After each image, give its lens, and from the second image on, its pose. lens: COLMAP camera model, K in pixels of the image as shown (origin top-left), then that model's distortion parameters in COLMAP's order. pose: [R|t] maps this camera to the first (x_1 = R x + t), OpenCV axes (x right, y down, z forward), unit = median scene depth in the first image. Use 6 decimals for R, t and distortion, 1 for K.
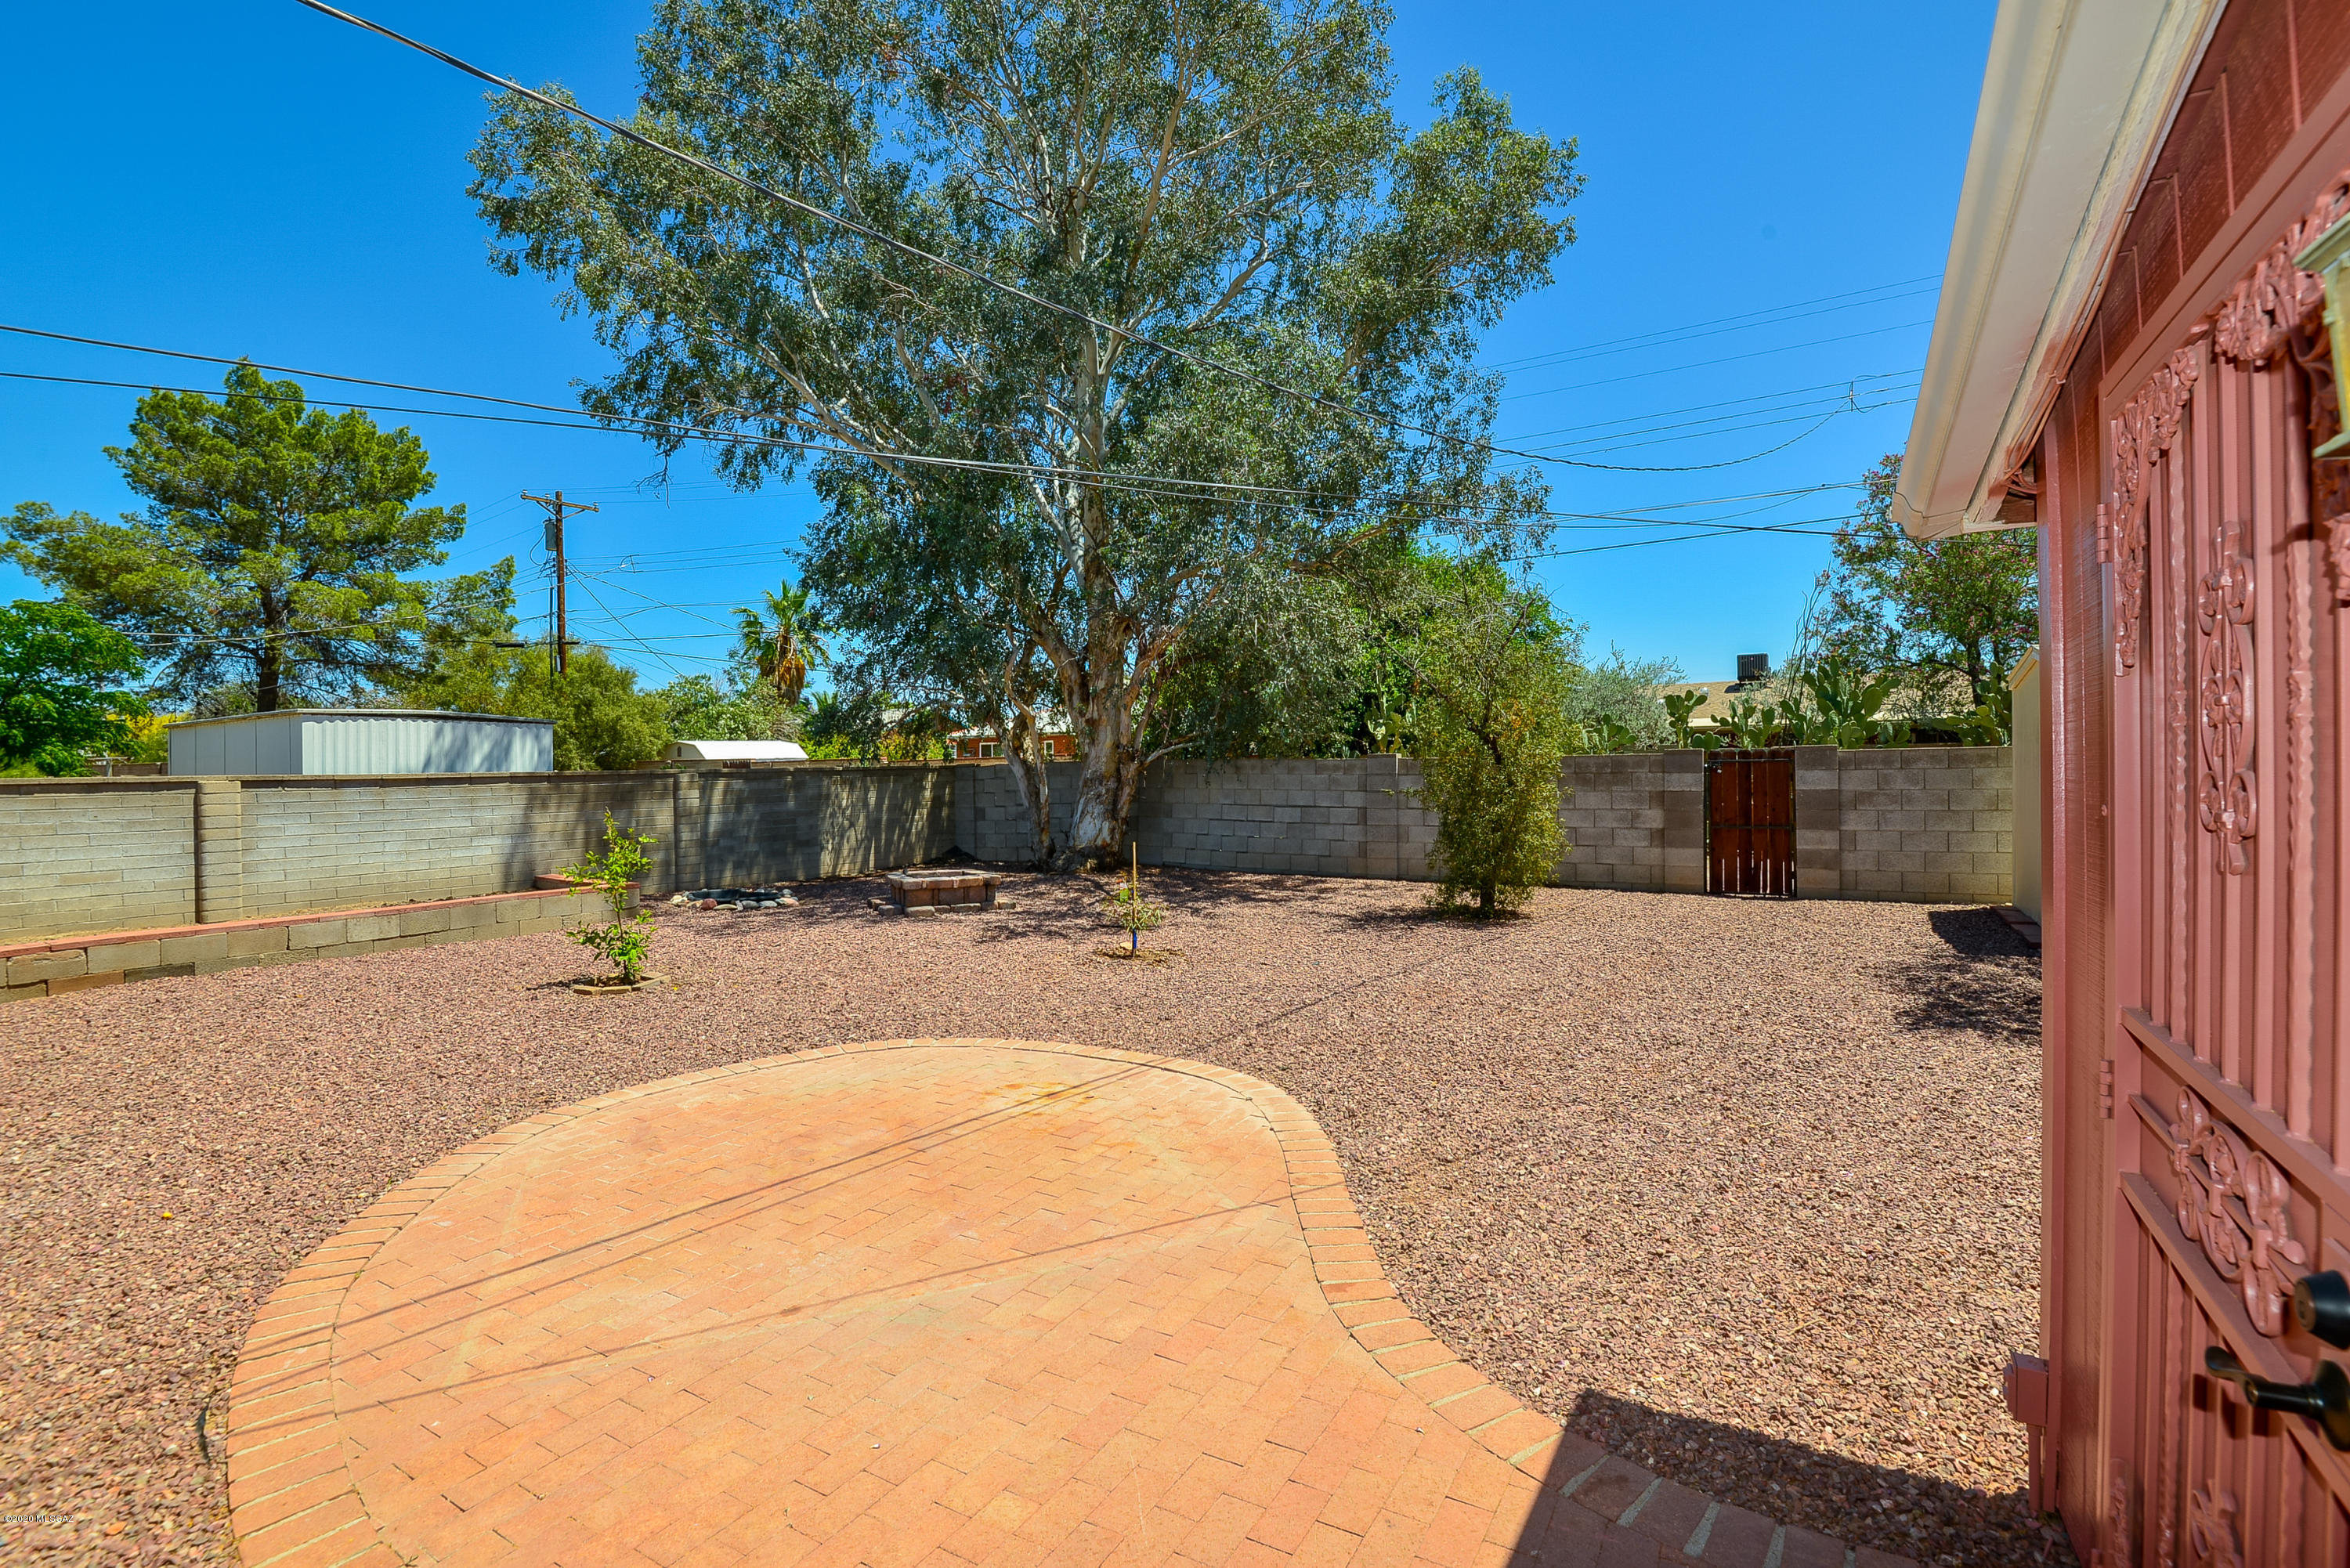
lens RADIAL K [[1075.2, 0, 1159.8], [0, 1075.2, 782.0], [0, 0, 1]] dist [-0.013670, -0.005833]
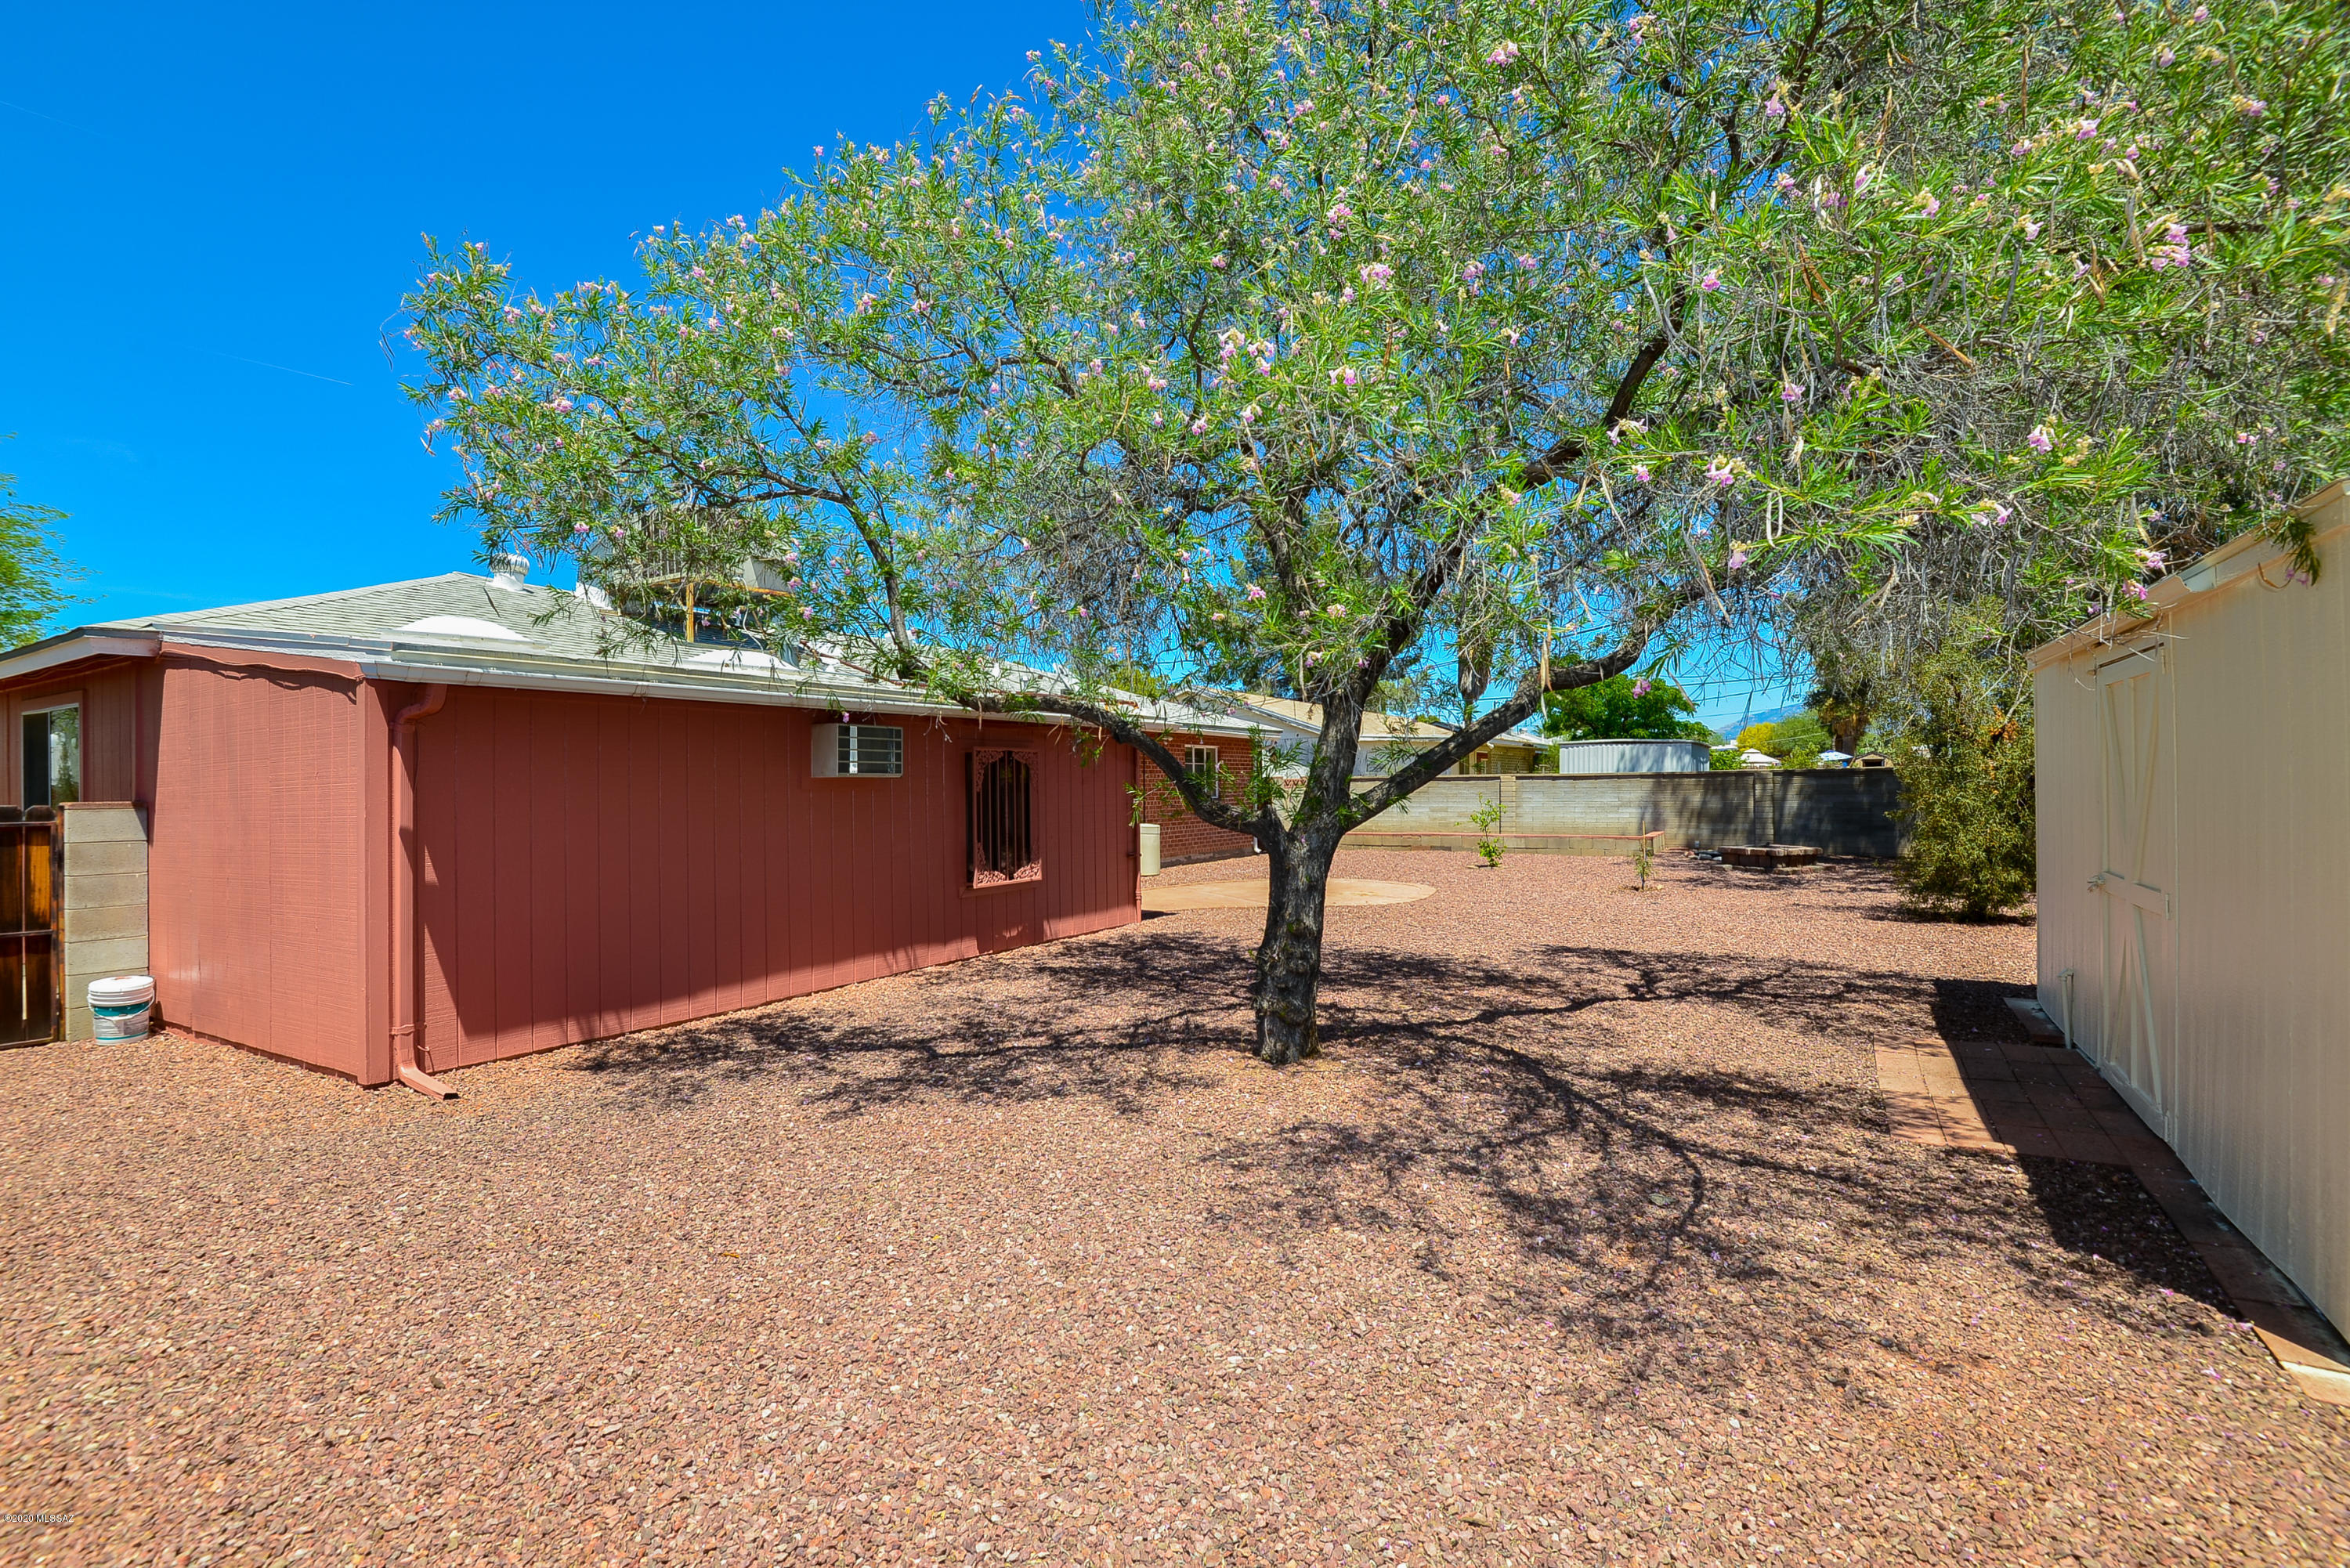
lens RADIAL K [[1075.2, 0, 1159.8], [0, 1075.2, 782.0], [0, 0, 1]] dist [-0.013670, -0.005833]
pose [[-0.008456, 0.014900, -0.999853, 0.953245], [-0.002098, 0.999887, 0.014918, -0.014111], [0.999962, 0.002224, -0.008424, 0.169223]]
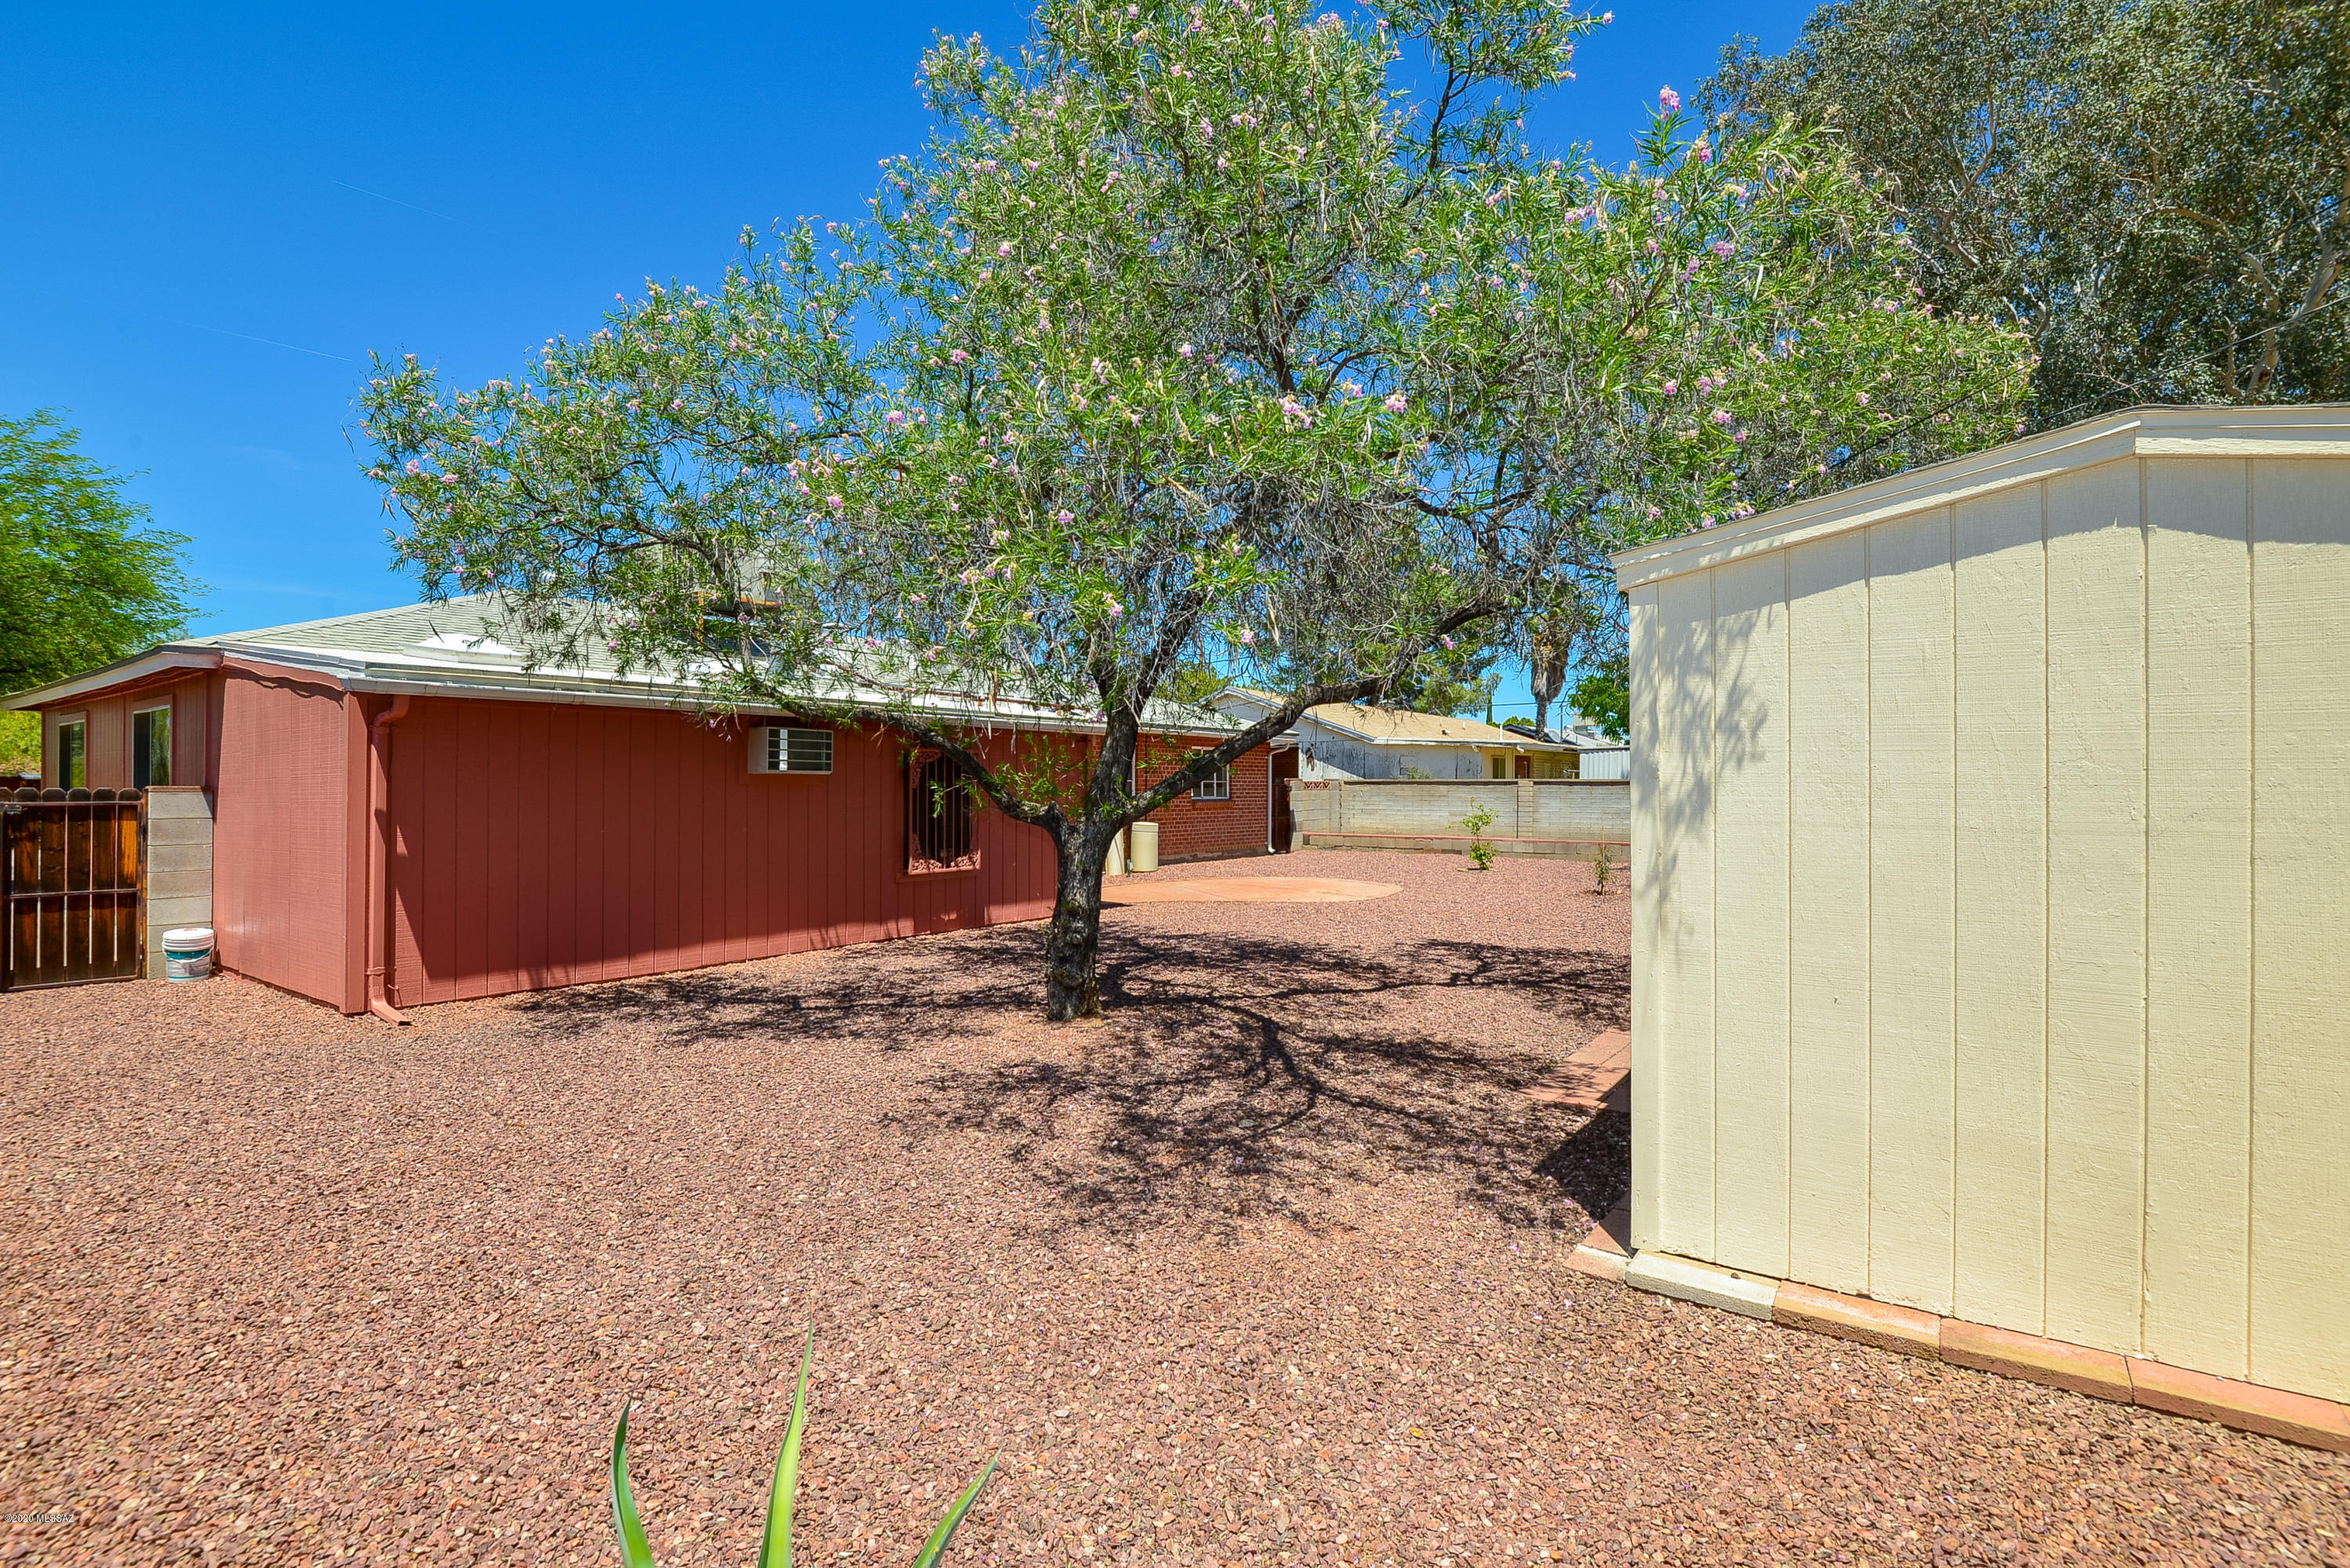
lens RADIAL K [[1103.4, 0, 1175.0], [0, 1103.4, 784.0], [0, 0, 1]] dist [-0.013119, -0.006587]
pose [[-0.105534, 0.015150, -0.994300, 1.033384], [-0.013494, 0.999770, 0.016666, -0.016113], [0.994324, 0.015176, -0.105305, 0.320708]]
